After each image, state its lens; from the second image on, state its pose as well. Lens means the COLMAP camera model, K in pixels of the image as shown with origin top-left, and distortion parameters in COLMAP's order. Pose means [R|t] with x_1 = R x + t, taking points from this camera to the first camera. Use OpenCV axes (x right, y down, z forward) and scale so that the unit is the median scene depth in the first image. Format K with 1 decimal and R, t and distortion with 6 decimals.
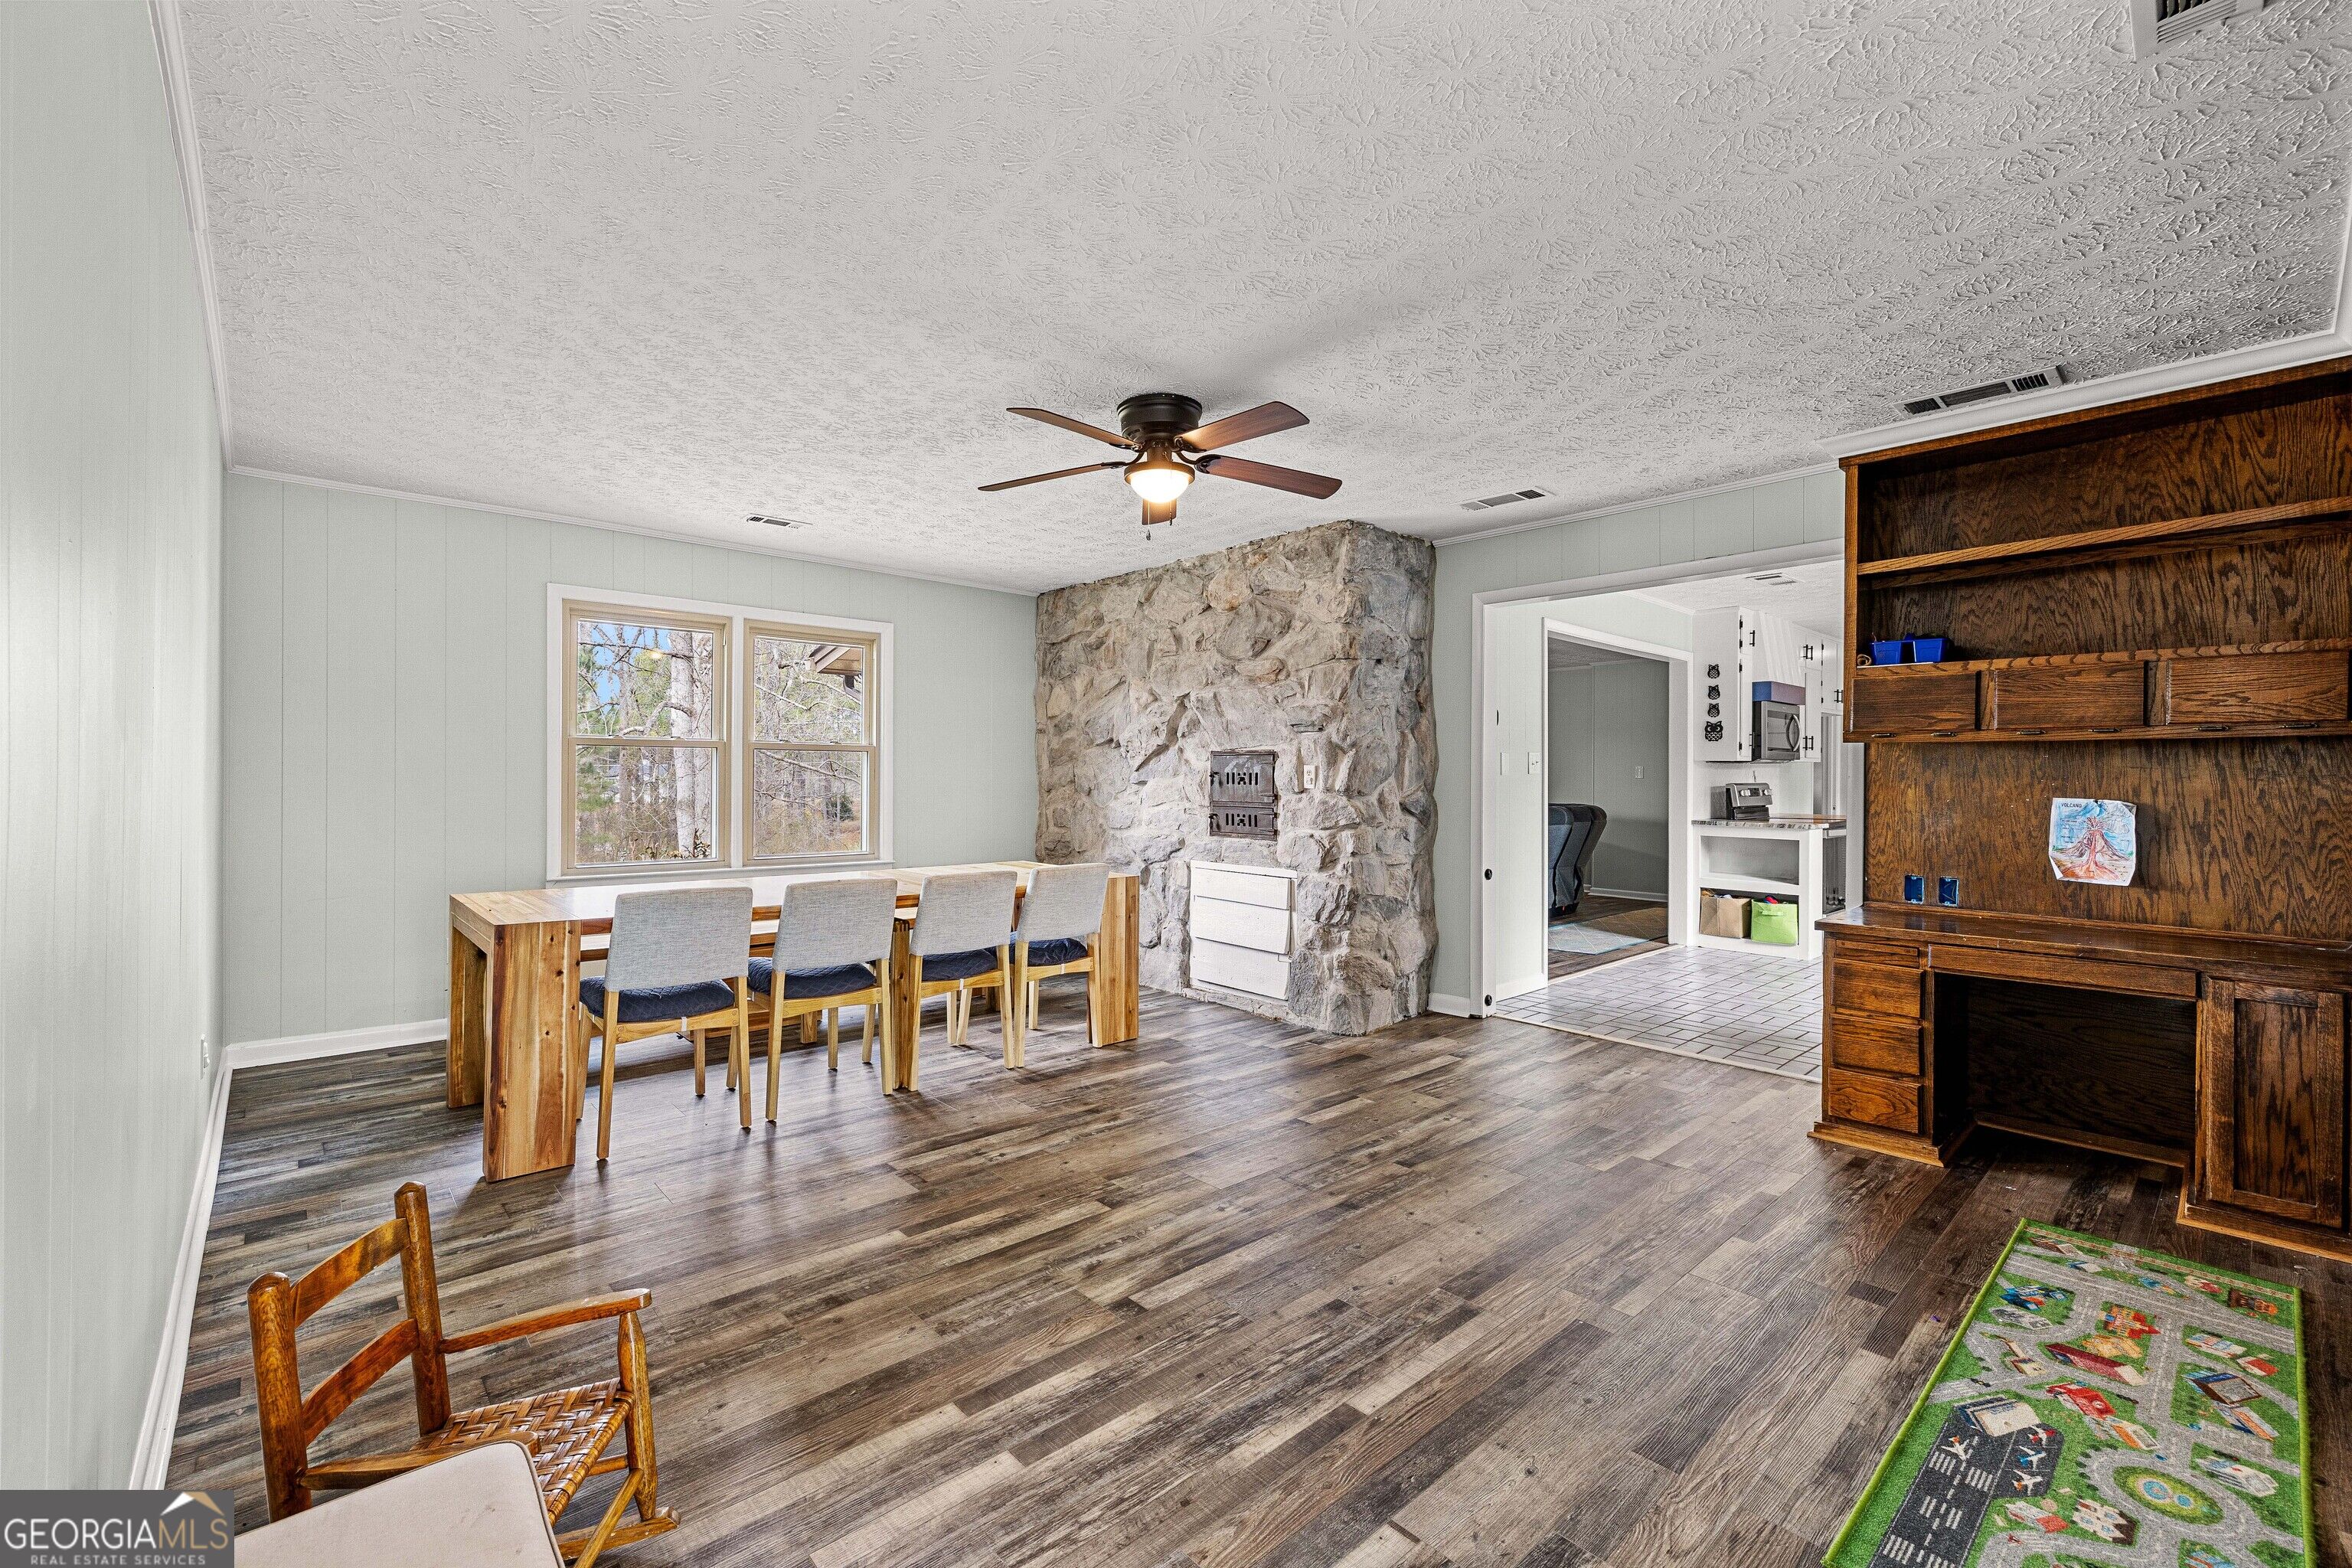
lens RADIAL K [[988.7, 0, 1171.4], [0, 988.7, 779.6], [0, 0, 1]] dist [0.000640, 0.001359]
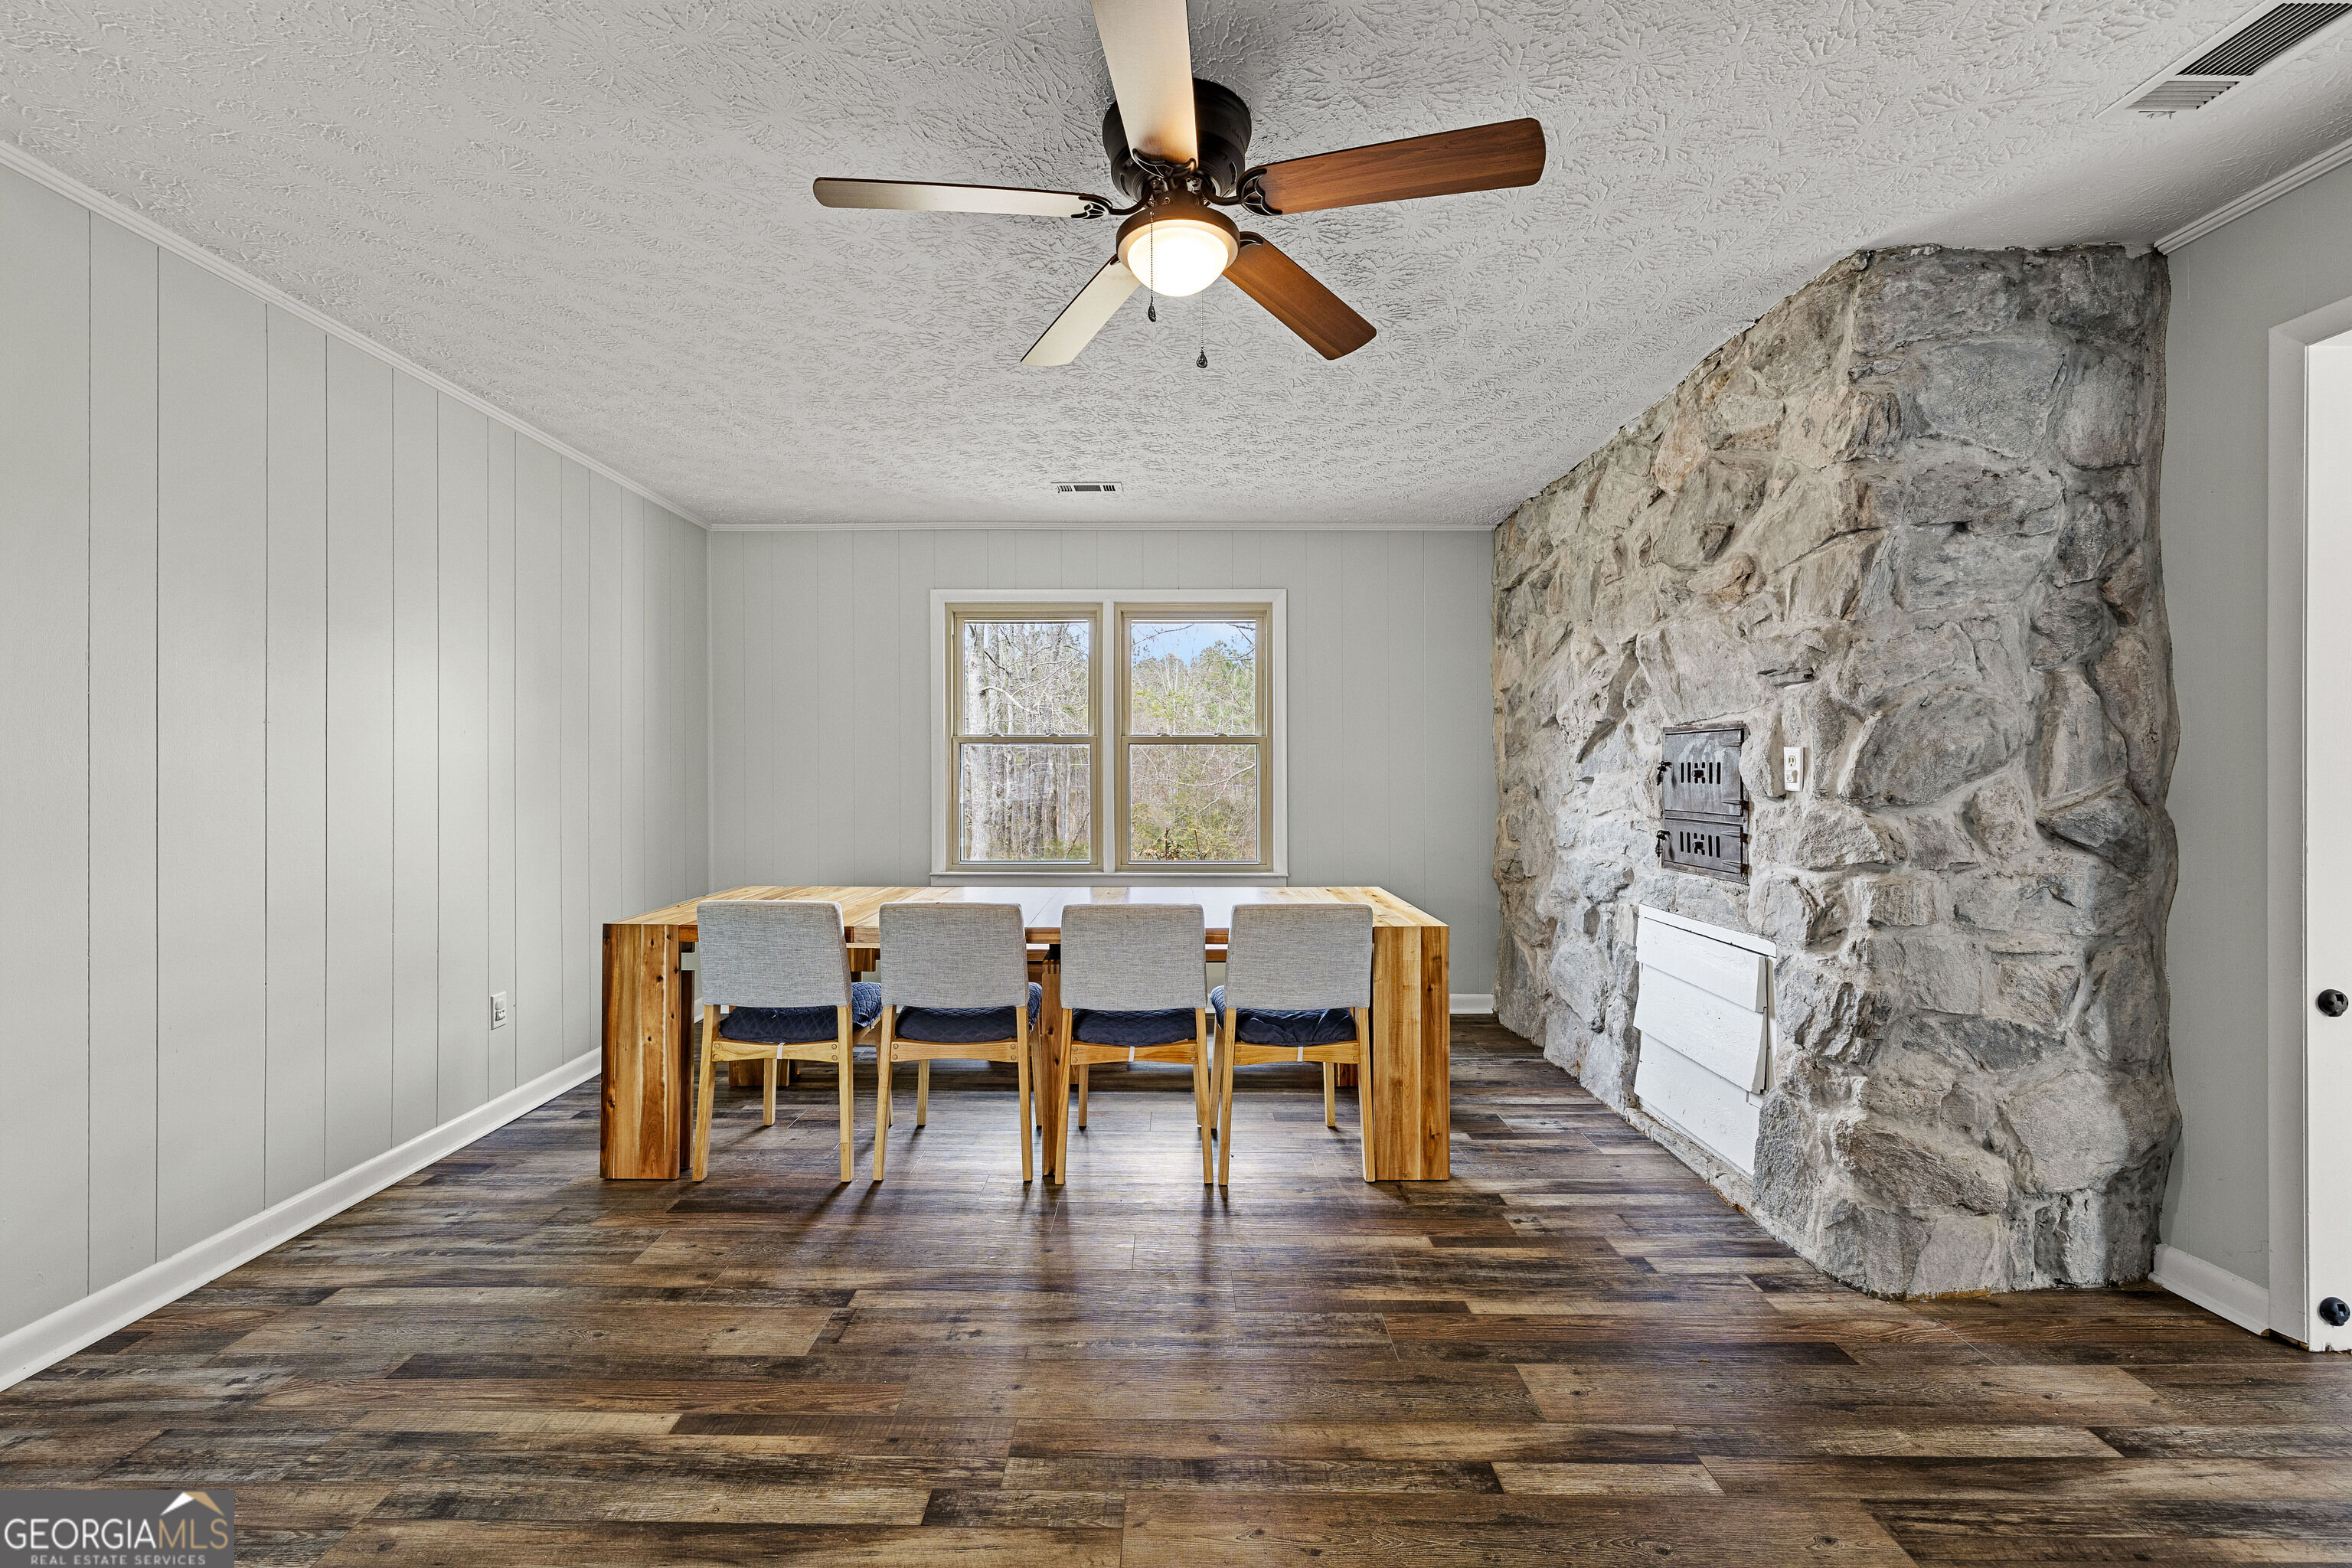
lens RADIAL K [[988.7, 0, 1166.2], [0, 988.7, 777.1], [0, 0, 1]] dist [0.000640, 0.001359]
pose [[0.739917, -0.003161, -0.672691, 0.242591], [0.003722, 0.999993, -0.000605, 0.000727], [0.672688, -0.002056, 0.739923, 0.376395]]
